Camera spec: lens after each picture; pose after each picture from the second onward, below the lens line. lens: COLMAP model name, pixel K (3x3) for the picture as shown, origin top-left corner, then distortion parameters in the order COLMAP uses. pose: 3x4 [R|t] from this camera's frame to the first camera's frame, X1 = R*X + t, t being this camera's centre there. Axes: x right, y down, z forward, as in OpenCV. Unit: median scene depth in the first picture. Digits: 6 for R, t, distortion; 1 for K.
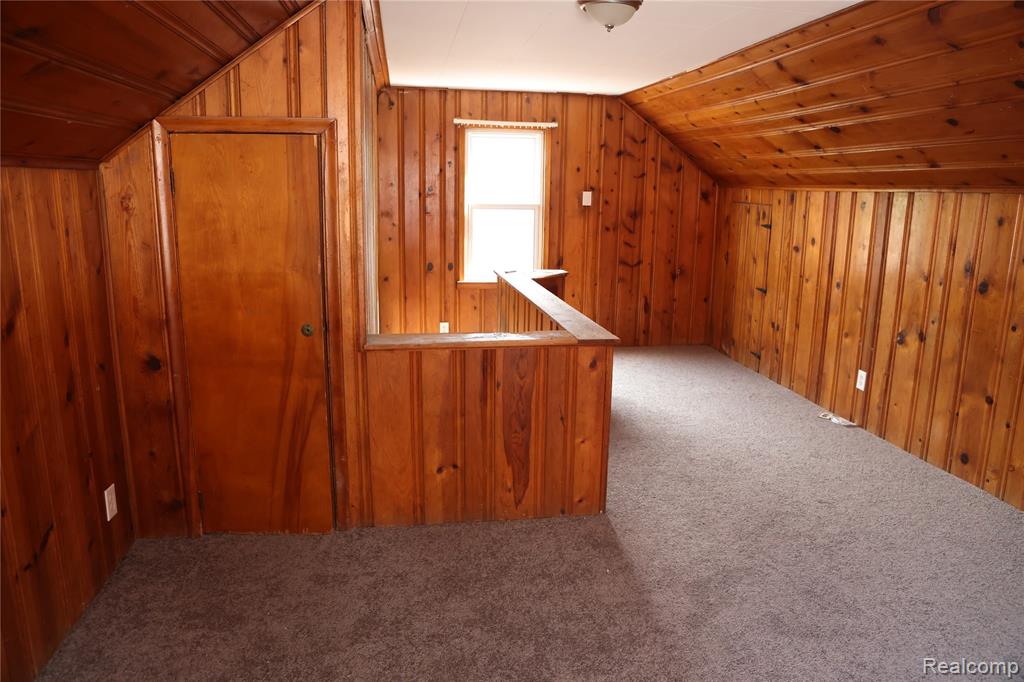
lens RADIAL K [[711.8, 0, 509.0], [0, 711.8, 339.0], [0, 0, 1]] dist [-0.089638, 0.056762]
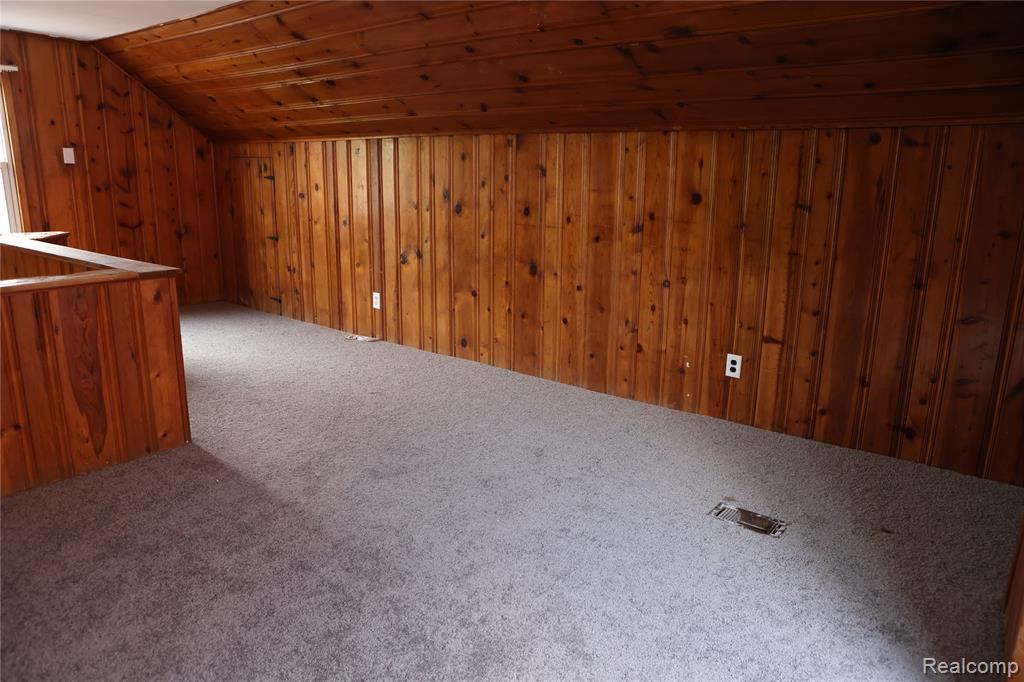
lens RADIAL K [[711.8, 0, 518.6], [0, 711.8, 346.9], [0, 0, 1]] dist [-0.089638, 0.056762]
pose [[0.741992, -0.161542, 0.650655, -0.130539], [0.135132, 0.986653, 0.090860, 0.070453], [-0.656648, 0.020507, 0.753918, -0.072893]]
